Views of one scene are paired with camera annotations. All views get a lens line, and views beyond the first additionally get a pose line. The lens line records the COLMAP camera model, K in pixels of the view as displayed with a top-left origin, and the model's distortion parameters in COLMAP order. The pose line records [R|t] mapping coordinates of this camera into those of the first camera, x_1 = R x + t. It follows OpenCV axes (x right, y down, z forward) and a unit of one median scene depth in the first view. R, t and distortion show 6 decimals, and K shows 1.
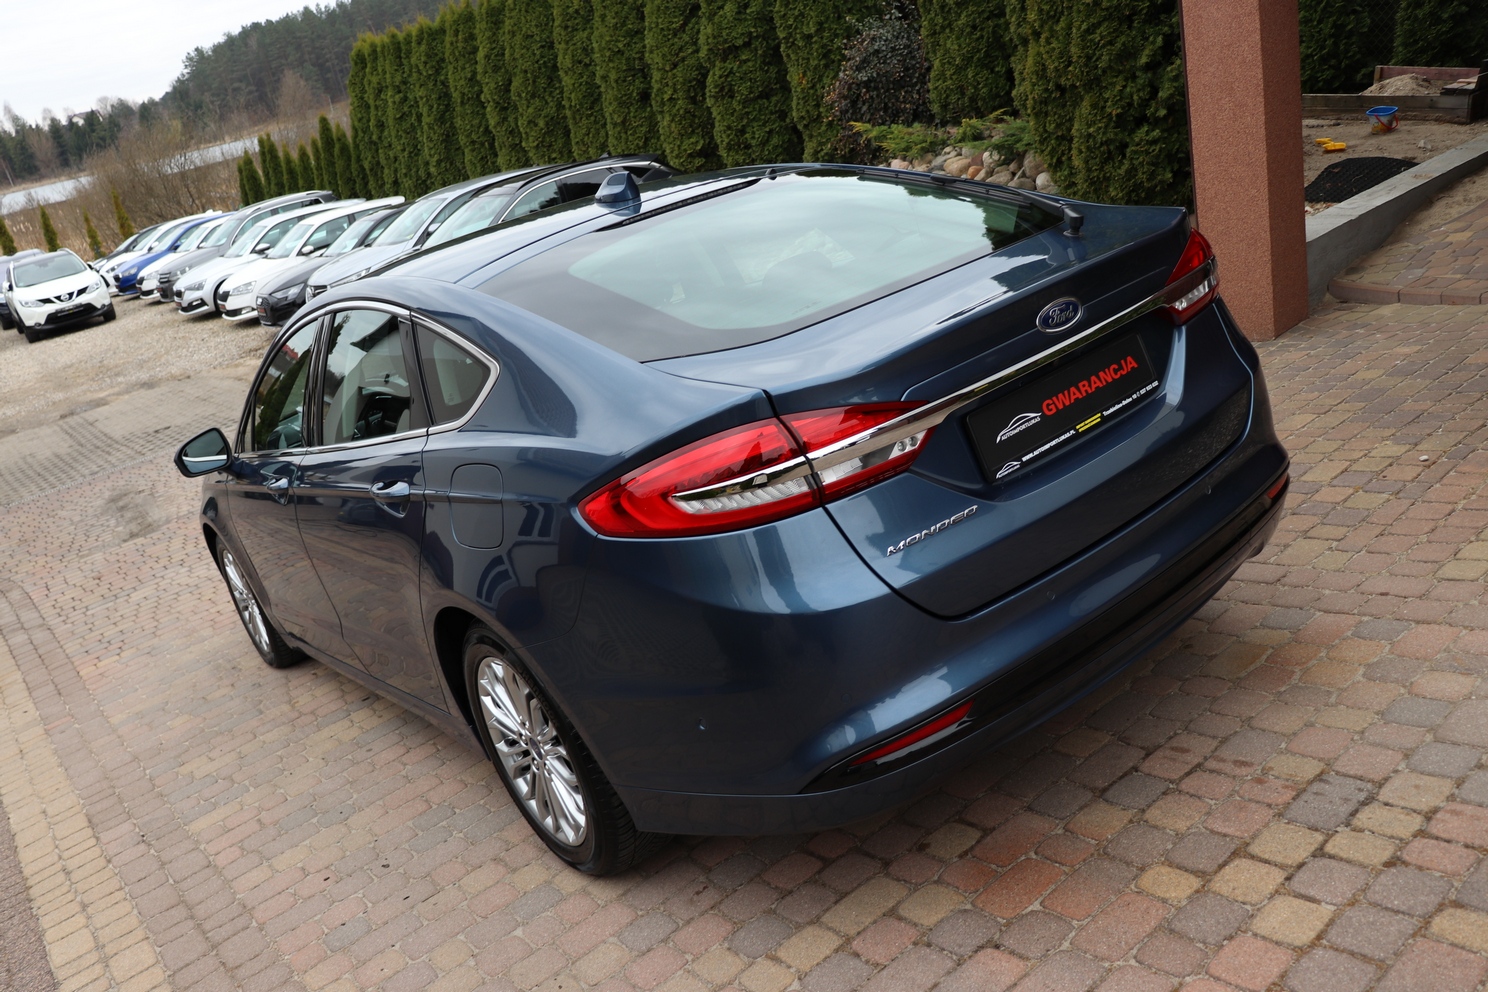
lens RADIAL K [[1243.1, 0, 728.7], [0, 1243.1, 494.0], [0, 0, 1]] dist [-0.179291, 0.162422]
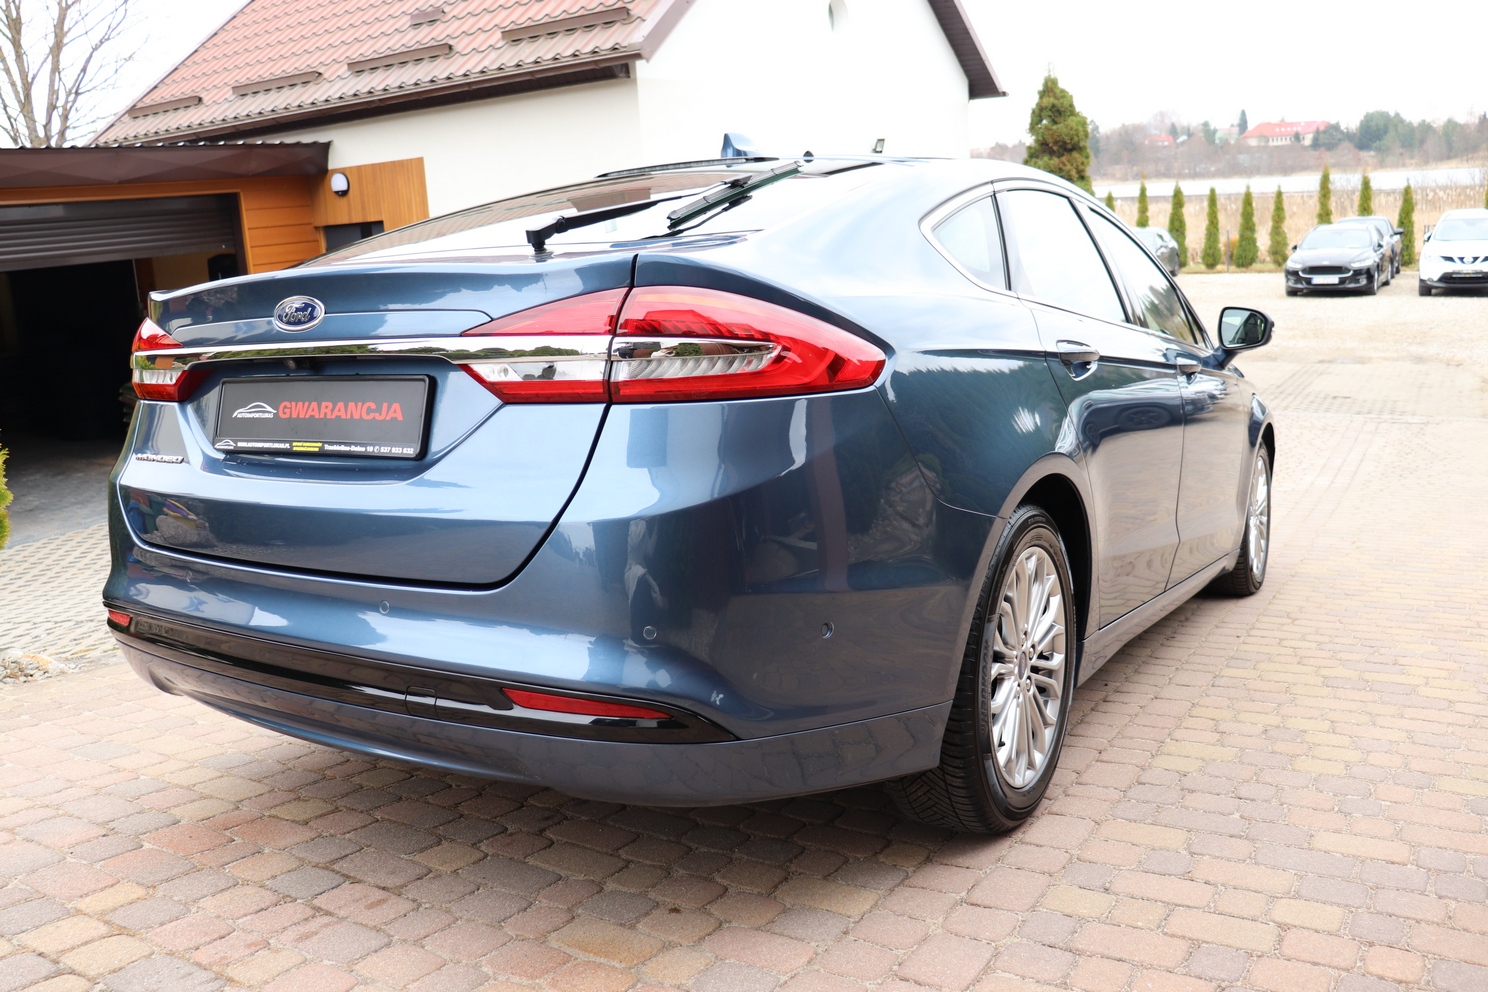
lens RADIAL K [[1242.8, 0, 732.2], [0, 1242.8, 476.1], [0, 0, 1]] dist [-0.183347, 0.166295]
pose [[0.361421, 0.360340, -0.859959, 0.938957], [-0.337730, 0.910268, 0.239480, -0.282945], [0.869088, 0.203881, 0.450687, 0.716510]]
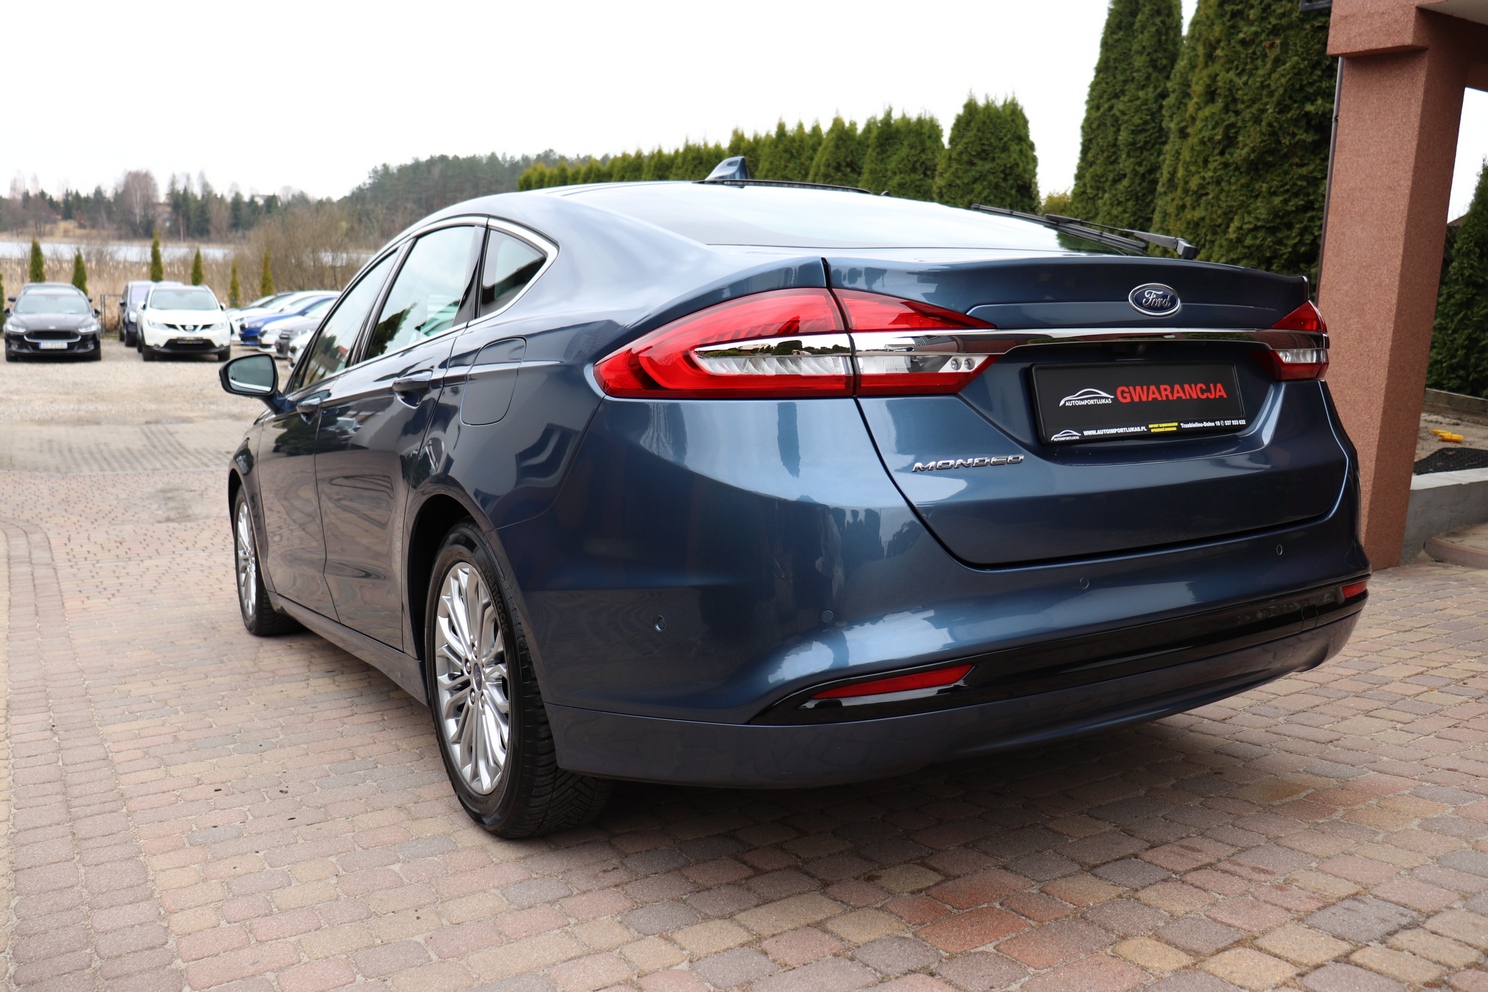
lens RADIAL K [[1242.8, 0, 732.2], [0, 1242.8, 476.1], [0, 0, 1]] dist [-0.183347, 0.166295]
pose [[0.965630, 0.249394, -0.073220, 0.050665], [-0.258713, 0.949344, -0.178362, 0.178062], [0.025029, 0.191175, 0.981237, 0.097319]]
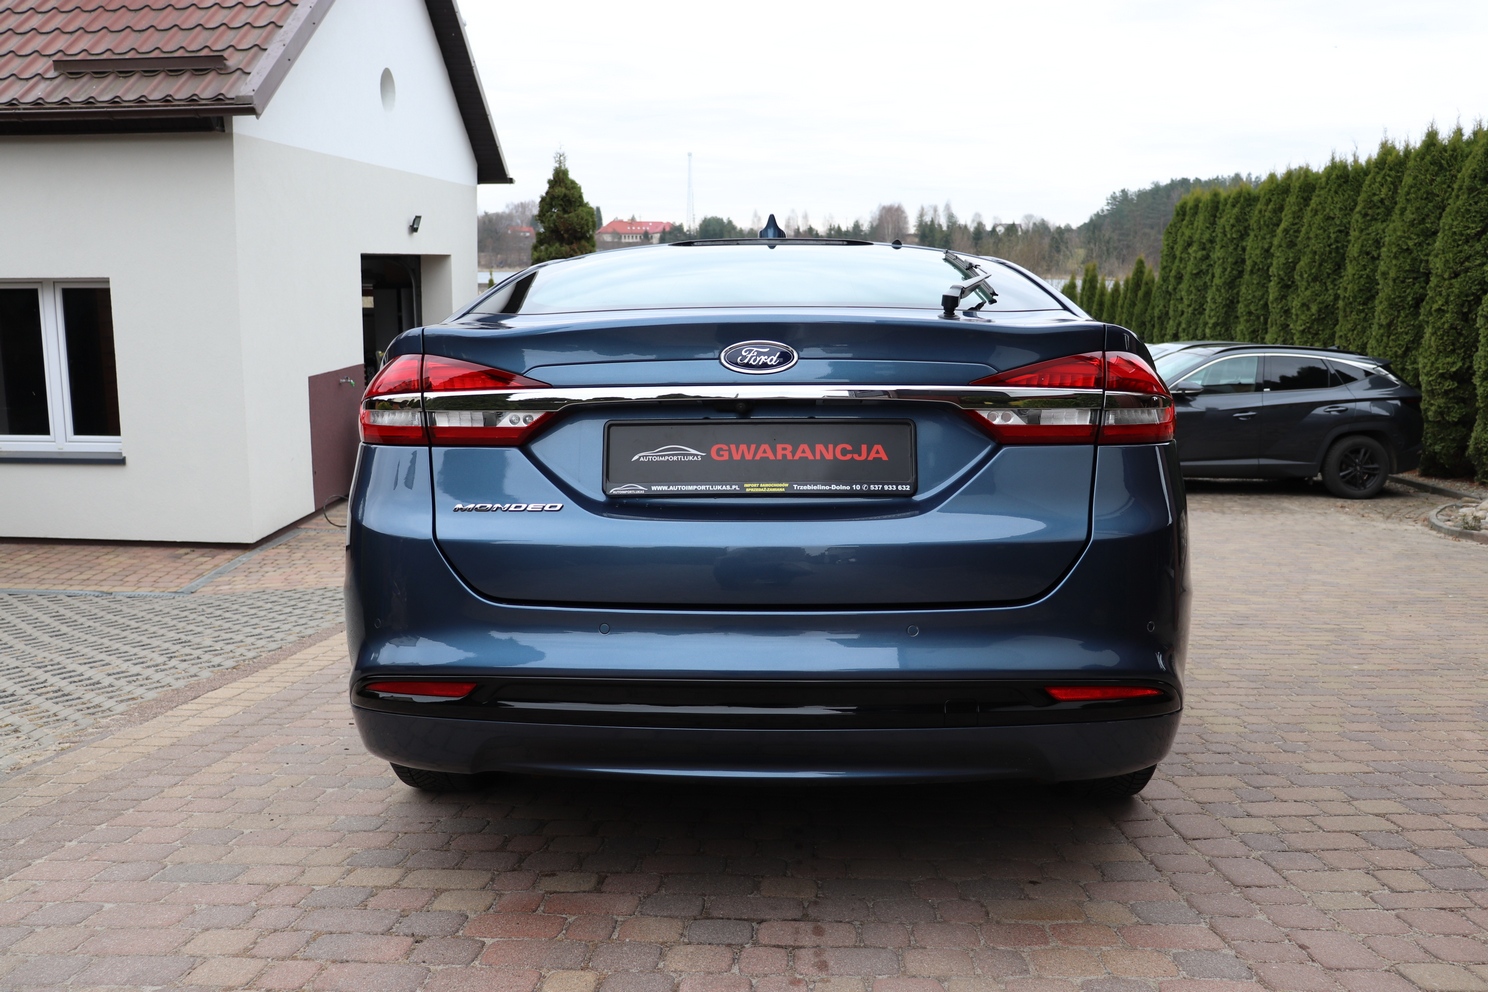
lens RADIAL K [[1243.1, 0, 728.7], [0, 1243.1, 494.0], [0, 0, 1]] dist [-0.179291, 0.162422]
pose [[0.746798, 0.306627, -0.590146, 0.654972], [-0.375753, 0.926700, 0.005998, -0.040059], [0.548728, 0.217270, 0.807274, 0.217232]]
